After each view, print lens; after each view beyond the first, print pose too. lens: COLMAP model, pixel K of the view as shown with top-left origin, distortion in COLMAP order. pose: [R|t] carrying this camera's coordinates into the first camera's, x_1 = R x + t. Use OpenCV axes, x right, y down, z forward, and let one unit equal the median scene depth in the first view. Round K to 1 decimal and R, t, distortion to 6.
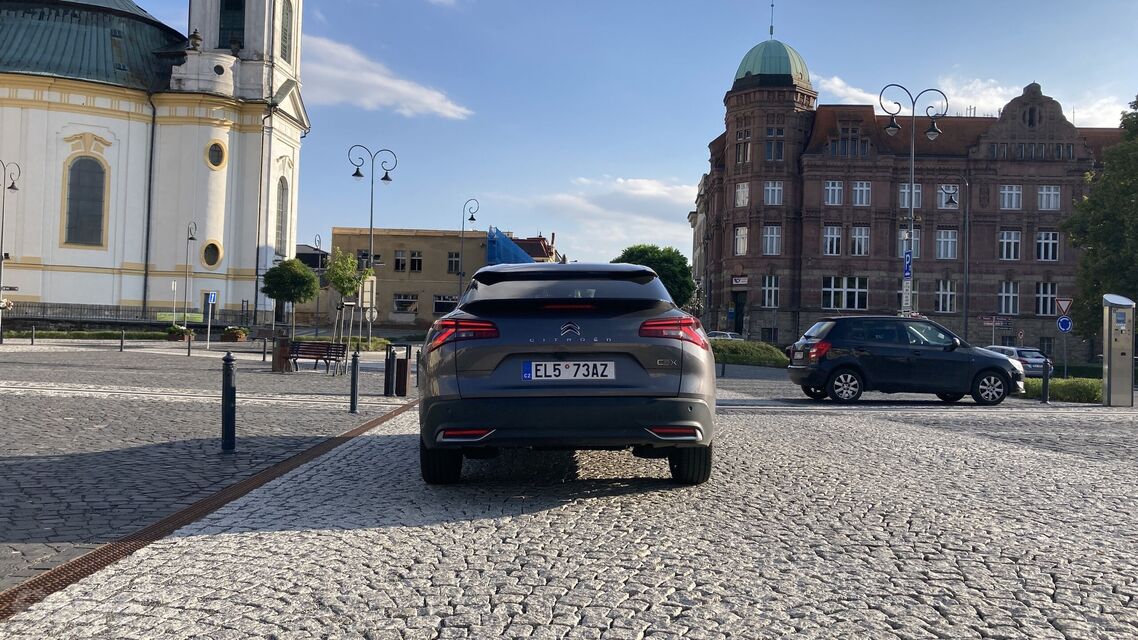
lens RADIAL K [[963.7, 0, 569.0], [0, 963.7, 320.0], [0, 0, 1]] dist [0.039685, 0.002205]
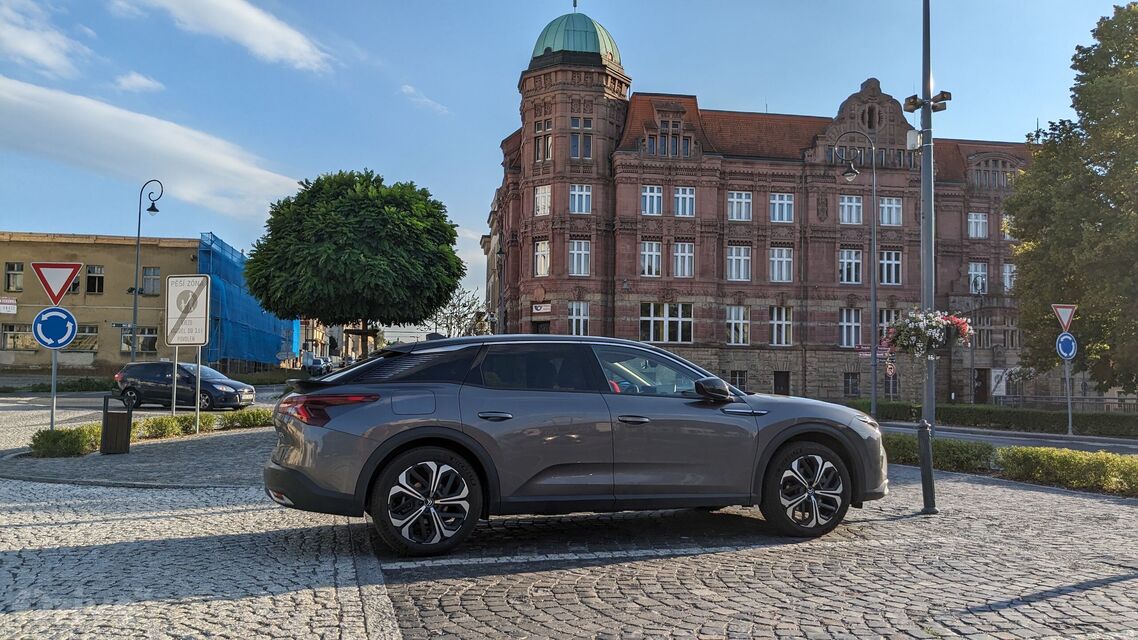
lens RADIAL K [[878.9, 0, 569.0], [0, 878.9, 320.0], [0, 0, 1]] dist [0.078308, -0.100115]
pose [[0.978035, -0.000211, 0.208442, 0.049141], [0.012301, 0.998315, -0.056712, 0.011319], [-0.208079, 0.058030, 0.976389, 0.291786]]
